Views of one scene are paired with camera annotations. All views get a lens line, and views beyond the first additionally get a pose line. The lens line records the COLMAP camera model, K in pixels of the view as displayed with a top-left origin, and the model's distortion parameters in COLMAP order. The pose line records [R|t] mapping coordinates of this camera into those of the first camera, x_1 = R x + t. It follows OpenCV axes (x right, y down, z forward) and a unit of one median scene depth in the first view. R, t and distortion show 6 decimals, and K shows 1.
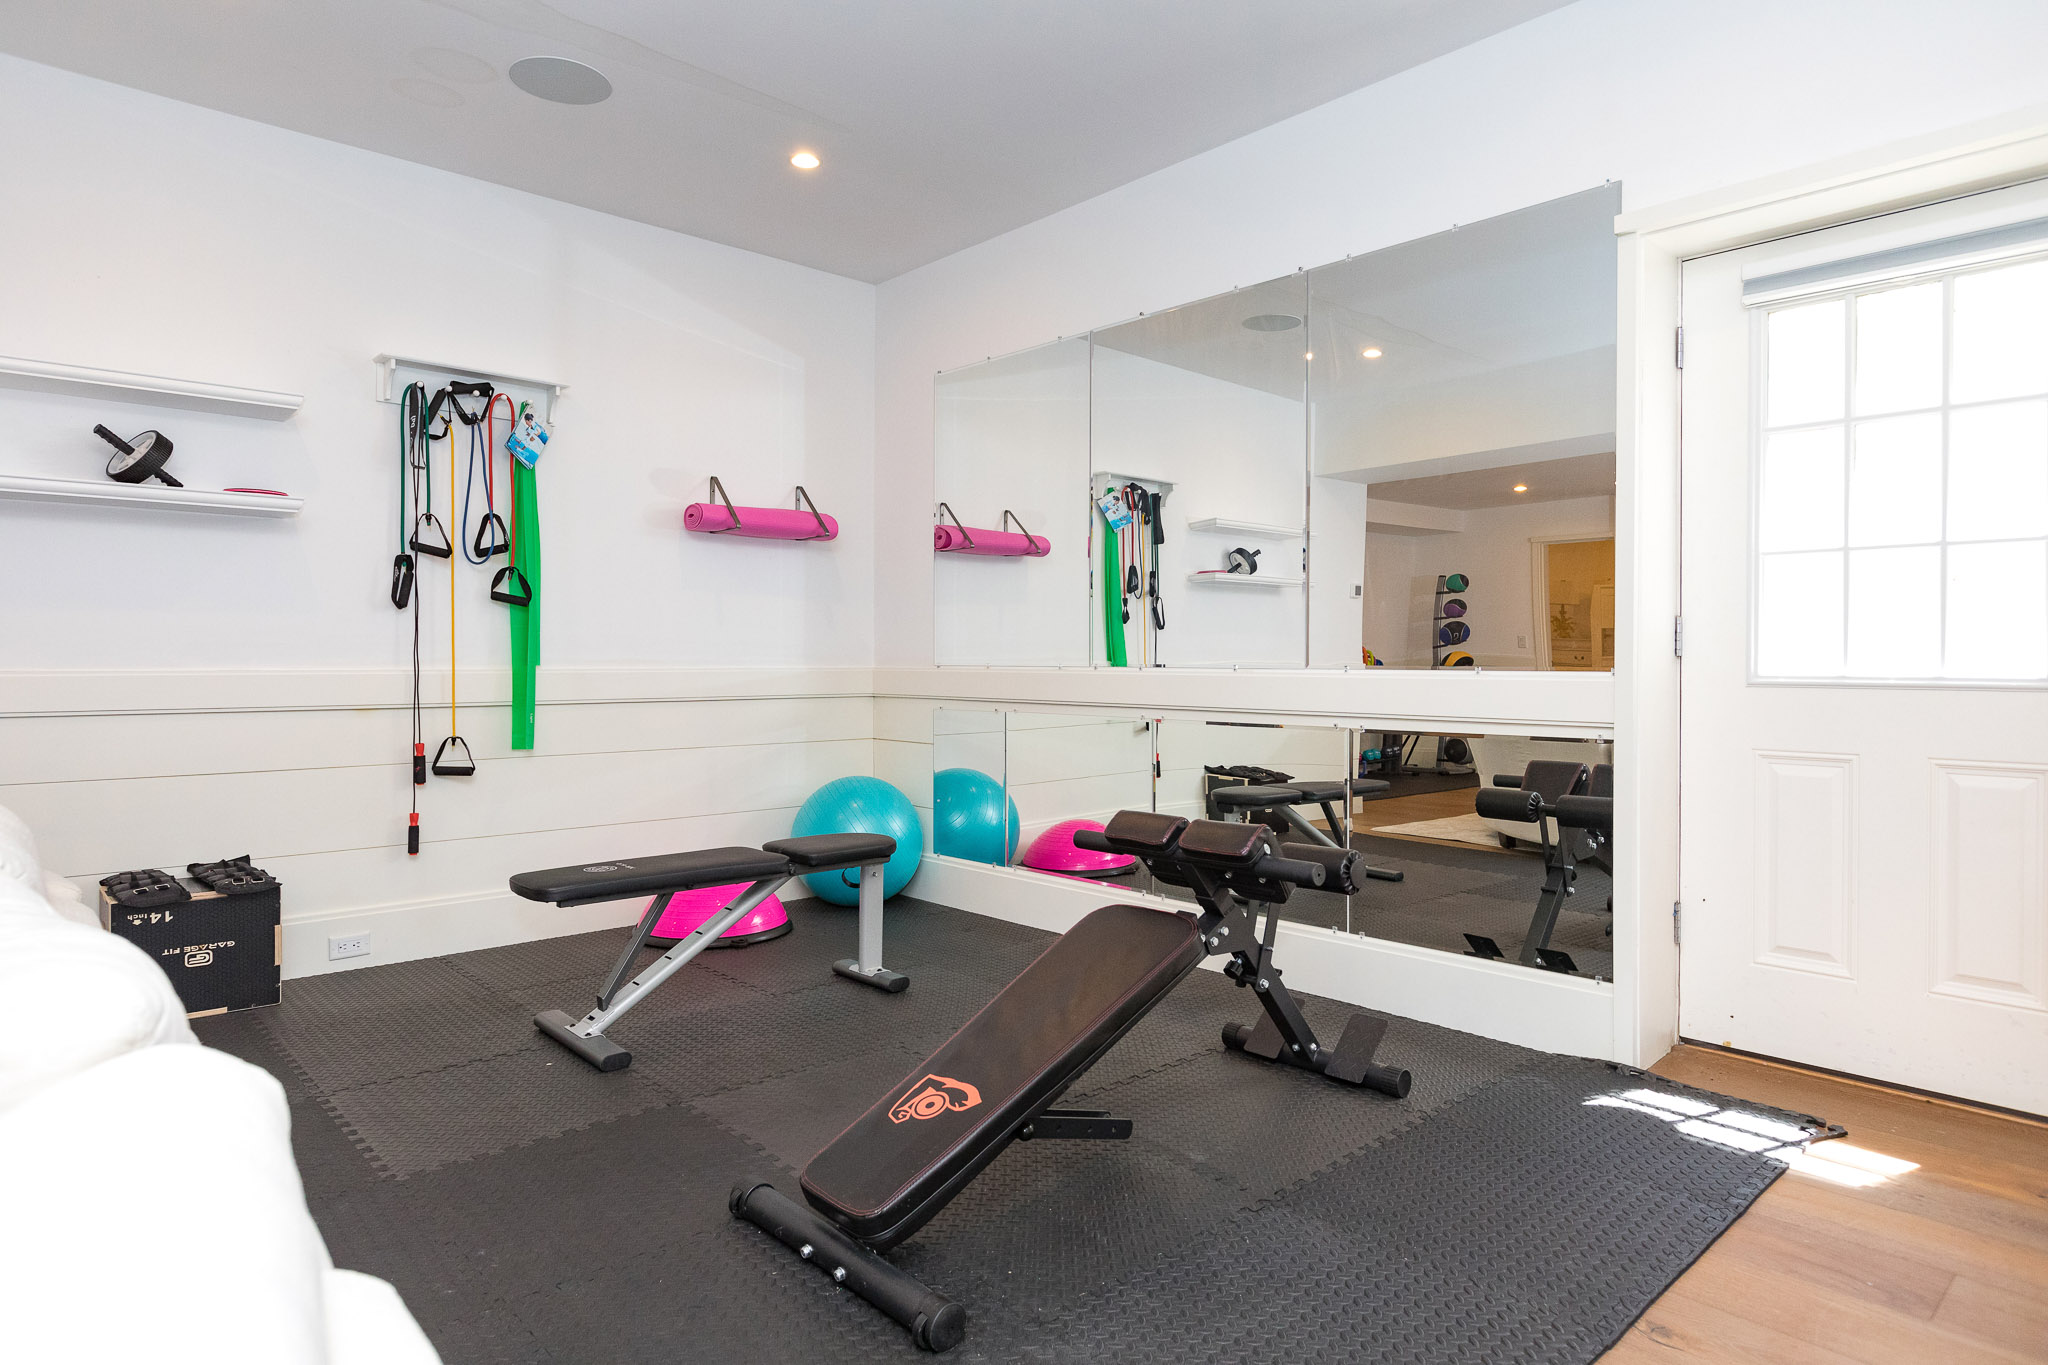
lens RADIAL K [[1176.8, 0, 1024.6], [0, 1176.8, 678.2], [0, 0, 1]] dist [0.001605, -0.000055]
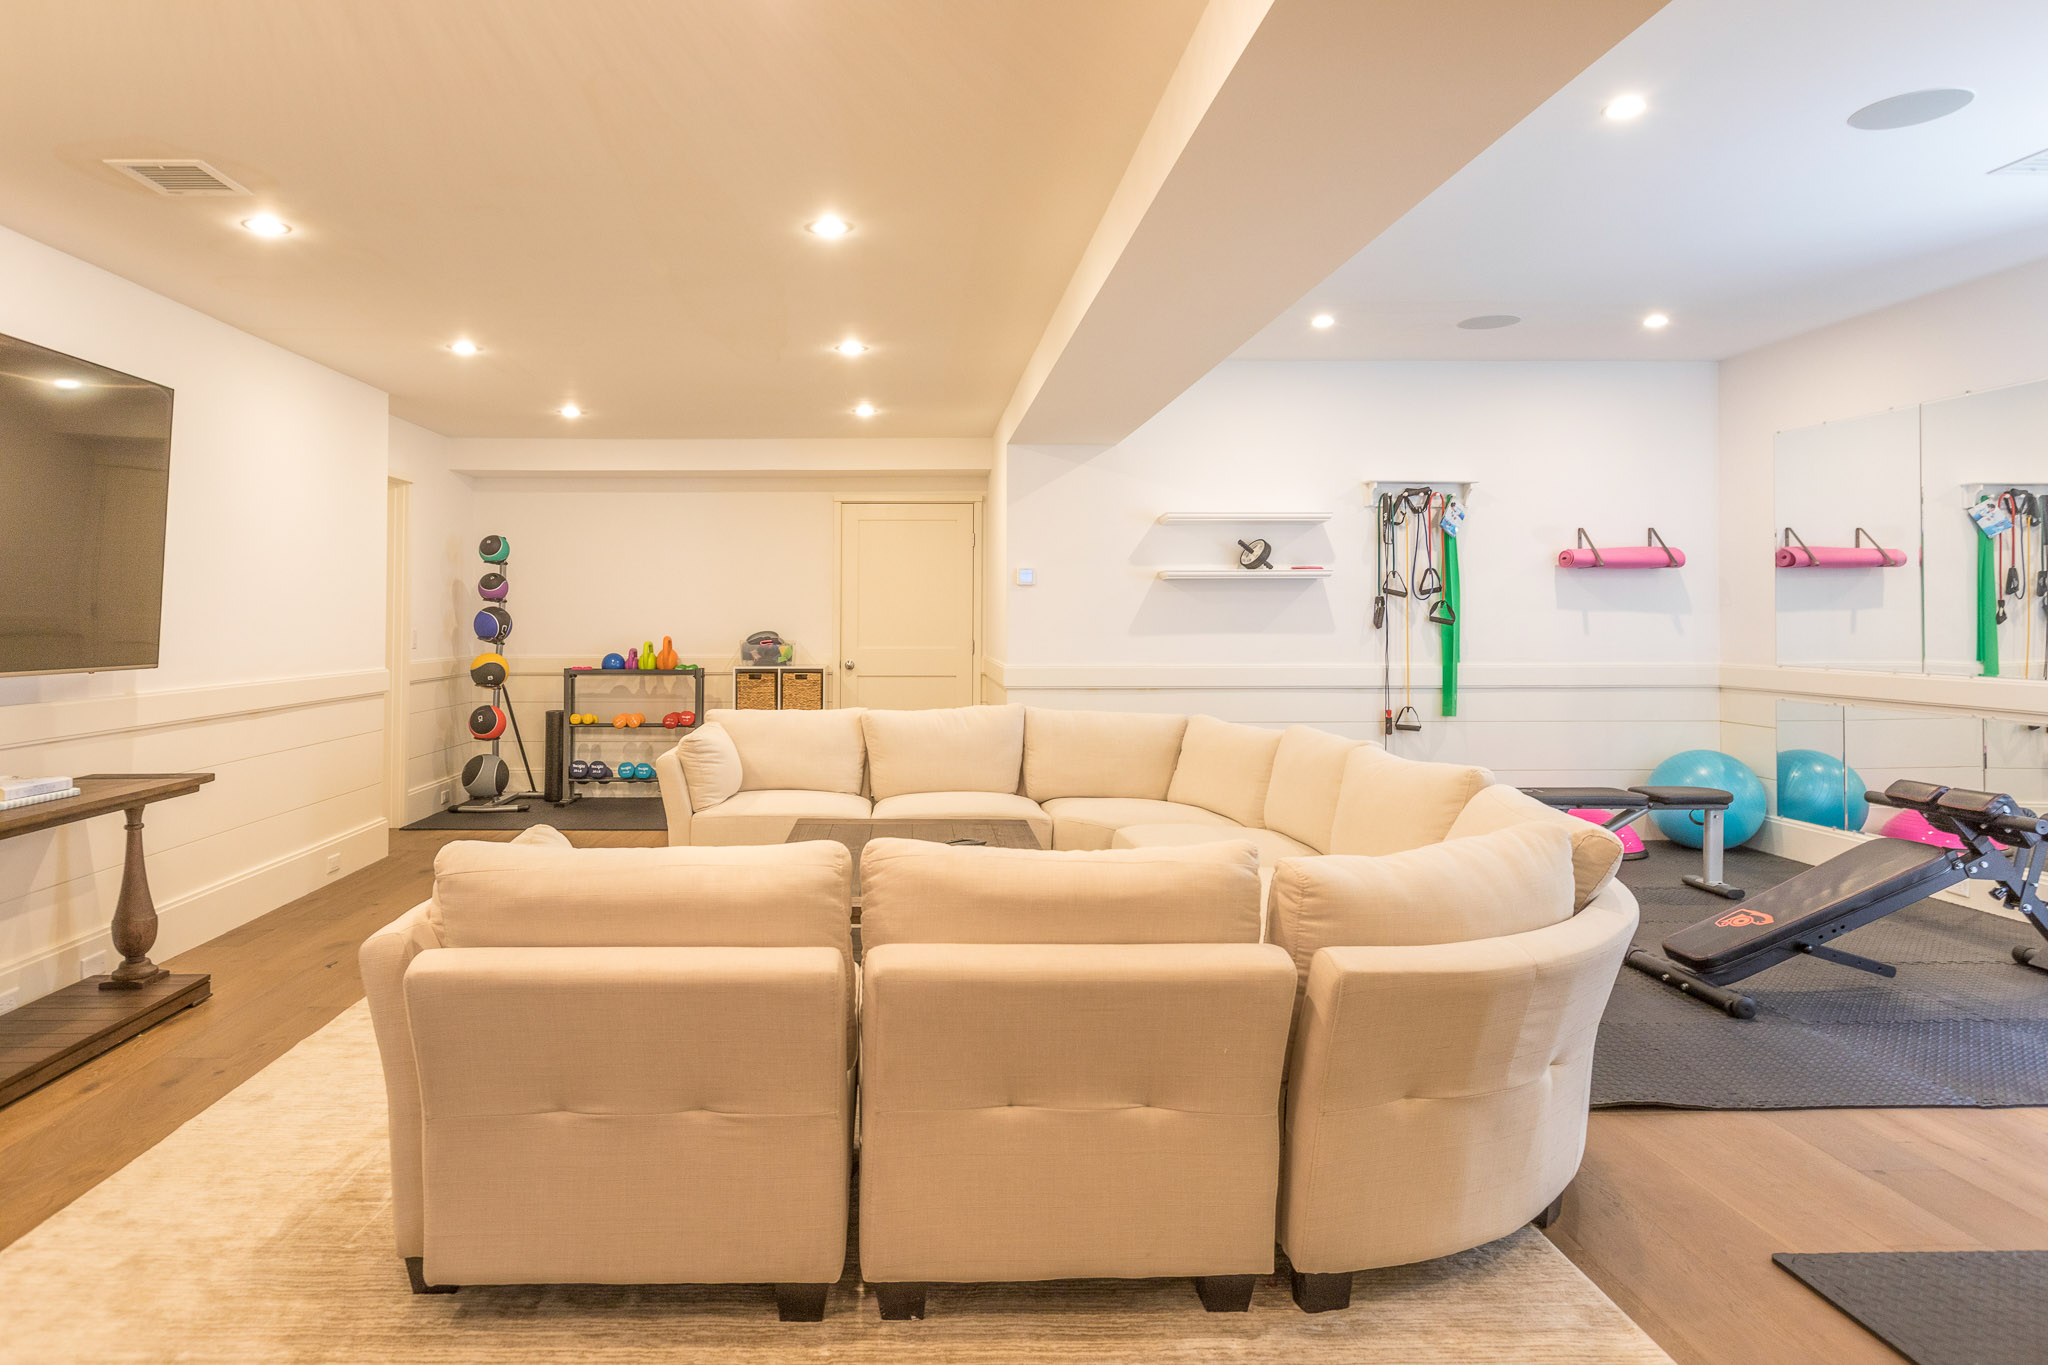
lens RADIAL K [[1209.4, 0, 913.1], [0, 1209.4, 603.5], [0, 0, 1]] dist [0.001939, -0.000994]
pose [[0.745130, -0.011915, -0.666812, 0.119379], [-0.005860, 0.999685, -0.024412, -0.047374], [0.666893, 0.022098, 0.744826, -0.694435]]
